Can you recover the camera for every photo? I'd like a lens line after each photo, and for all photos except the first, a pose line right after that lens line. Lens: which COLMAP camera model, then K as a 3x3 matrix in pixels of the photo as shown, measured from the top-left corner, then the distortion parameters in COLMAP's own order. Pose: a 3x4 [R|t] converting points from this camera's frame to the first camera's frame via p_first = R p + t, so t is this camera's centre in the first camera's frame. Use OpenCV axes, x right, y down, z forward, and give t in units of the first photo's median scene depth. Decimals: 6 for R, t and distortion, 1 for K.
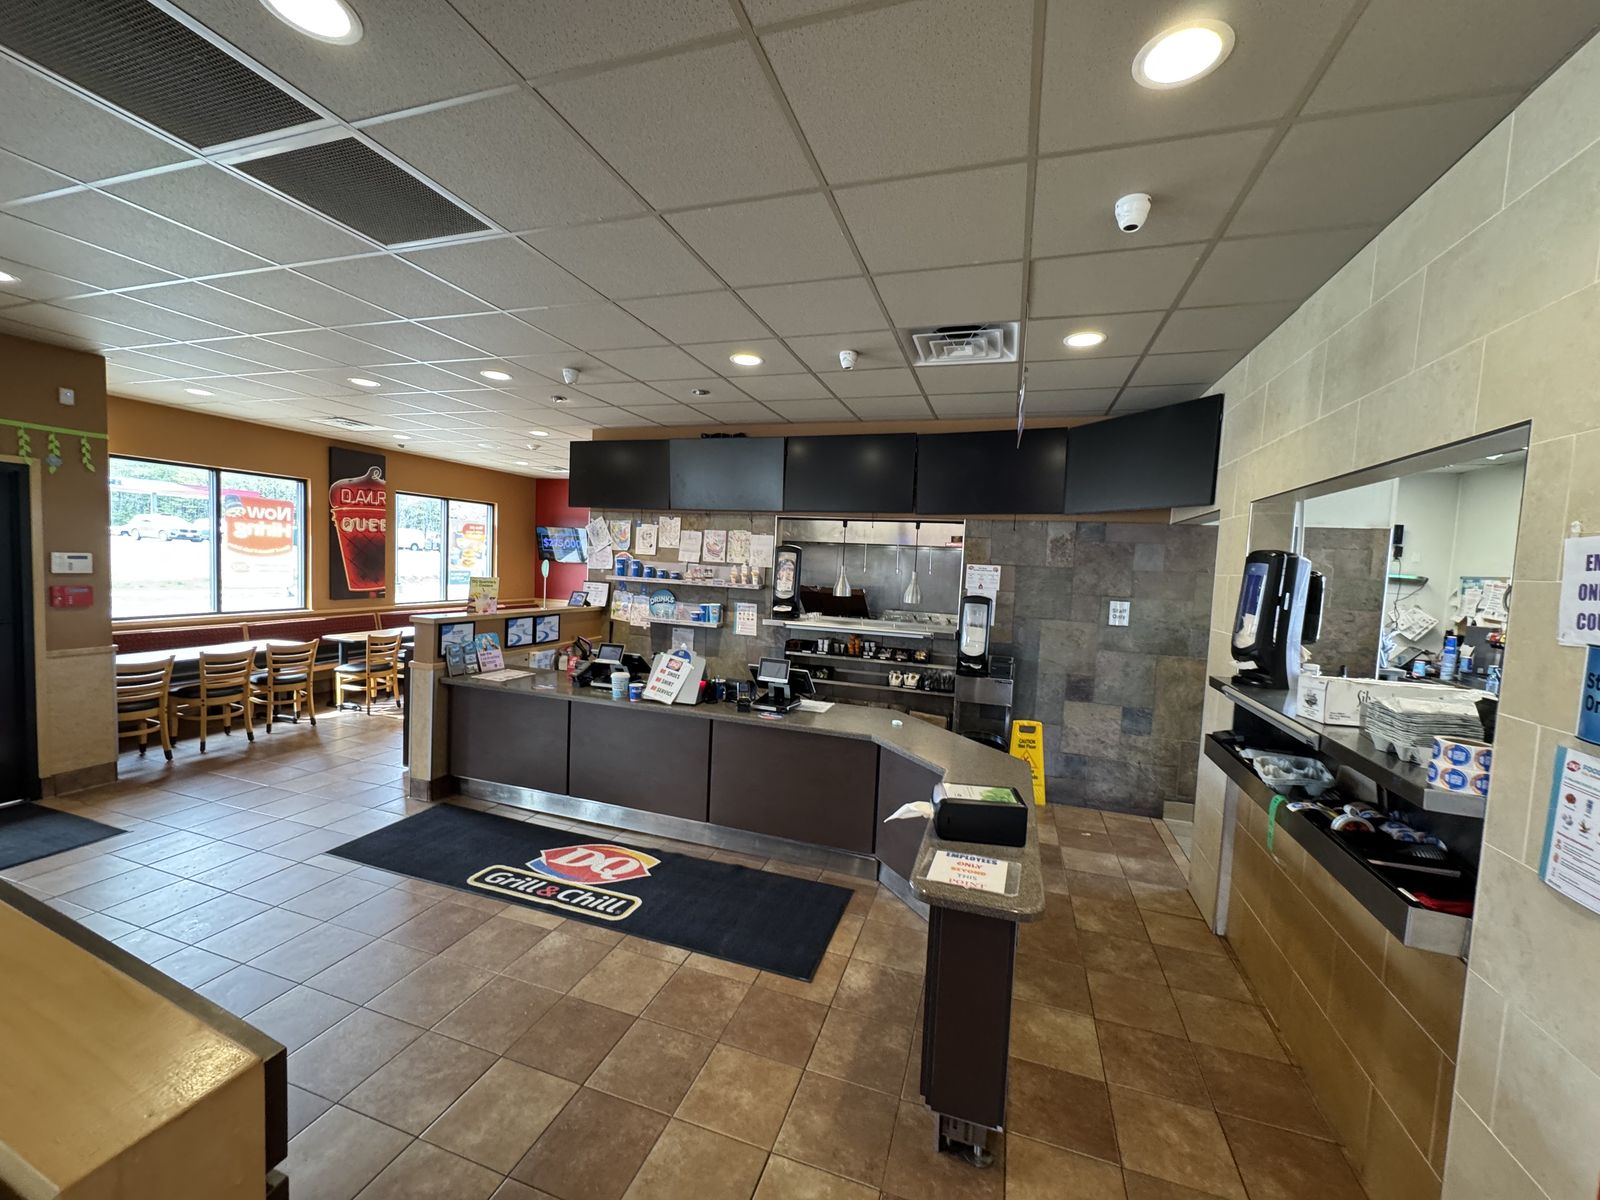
lens RADIAL K [[633.1, 0, 800.0], [0, 633.1, 600.0], [0, 0, 1]] dist [-0.001209, 0.000194]
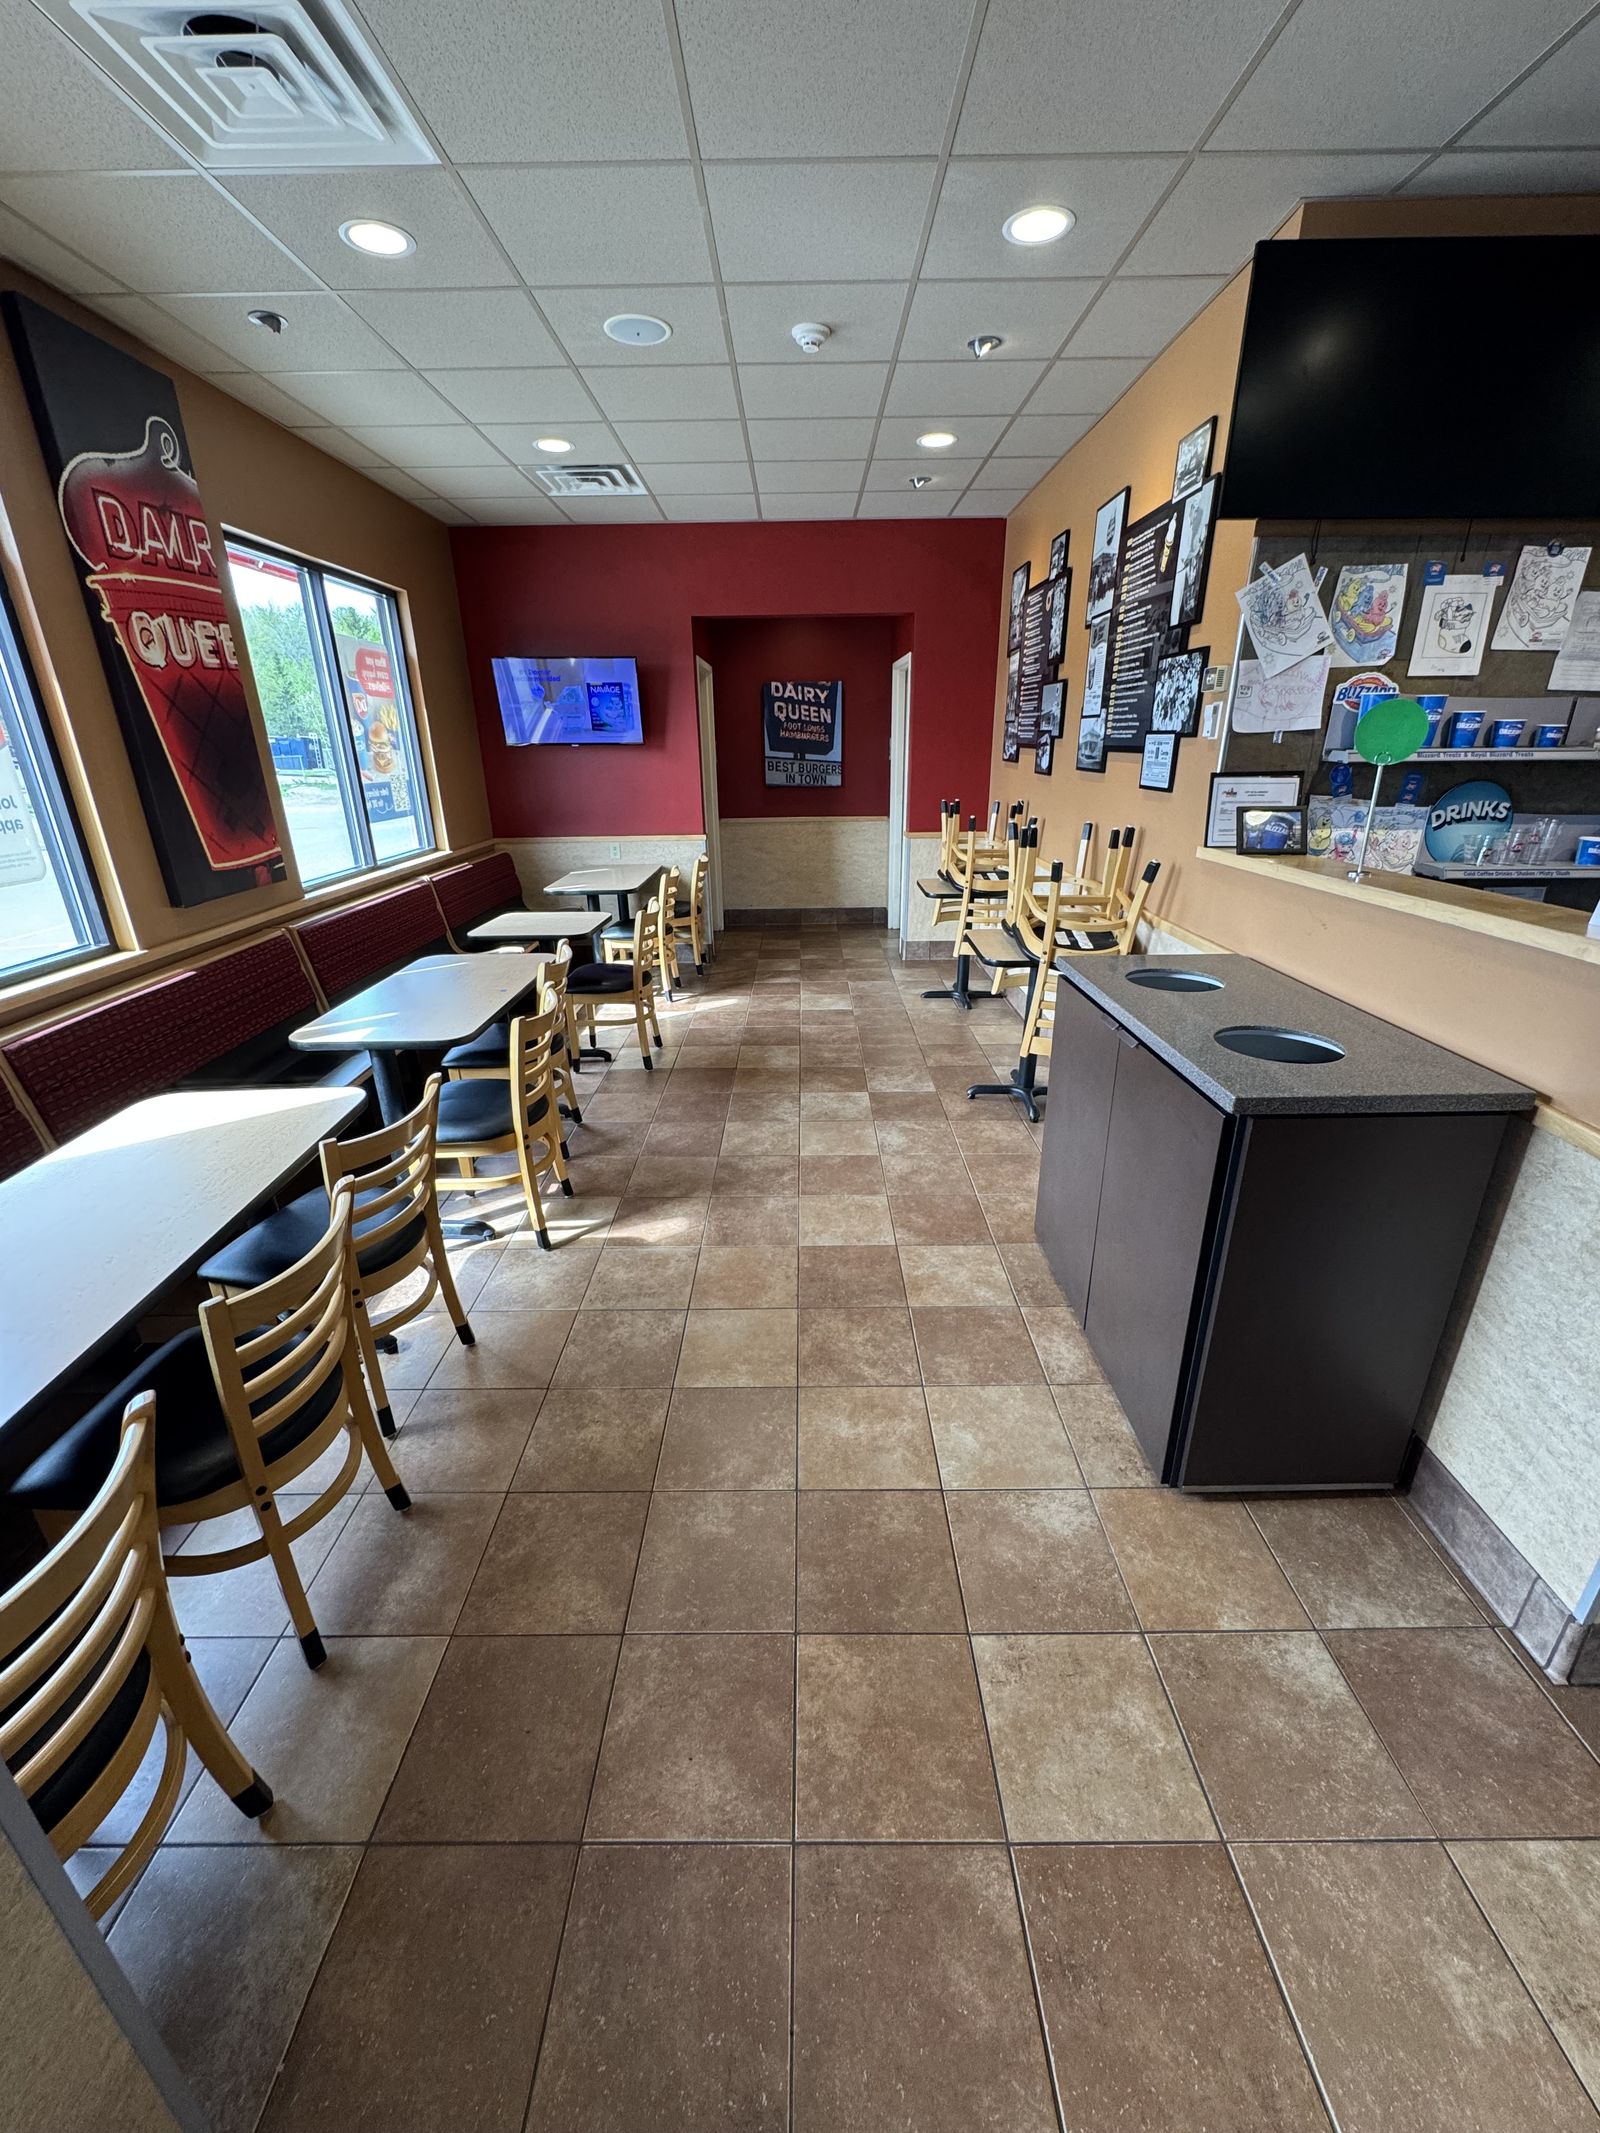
lens RADIAL K [[844.0, 0, 800.0], [0, 844.0, 1066.5], [0, 0, 1]] dist [-0.001209, 0.000194]
pose [[0.948957, -0.165824, 0.268297, -0.743206], [0.074789, 0.944682, 0.319346, -0.046079], [-0.306411, -0.282980, 0.908865, 0.656352]]
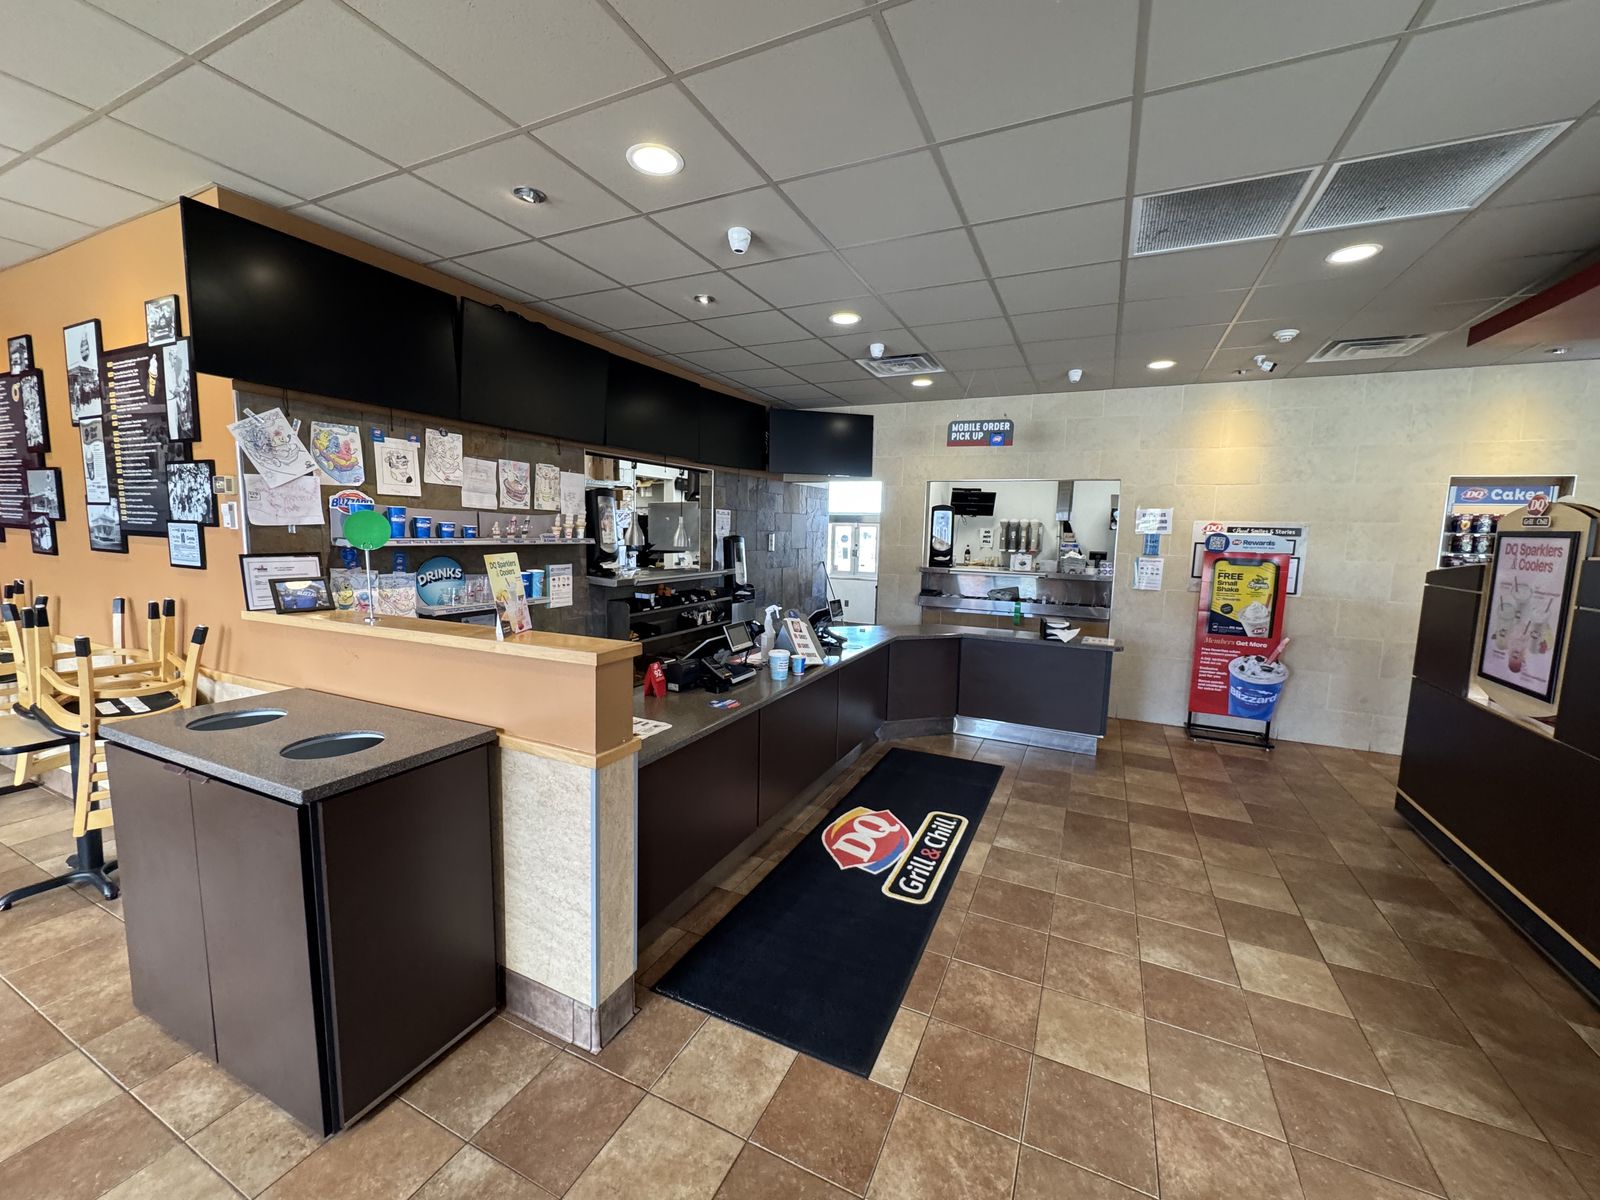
lens RADIAL K [[633.1, 0, 800.0], [0, 633.1, 600.0], [0, 0, 1]] dist [-0.001209, 0.000194]
pose [[0.127101, -0.154095, 0.979847, -0.764797], [0.041684, 0.987816, 0.149941, -0.052176], [-0.991014, 0.021787, 0.131975, 0.608594]]
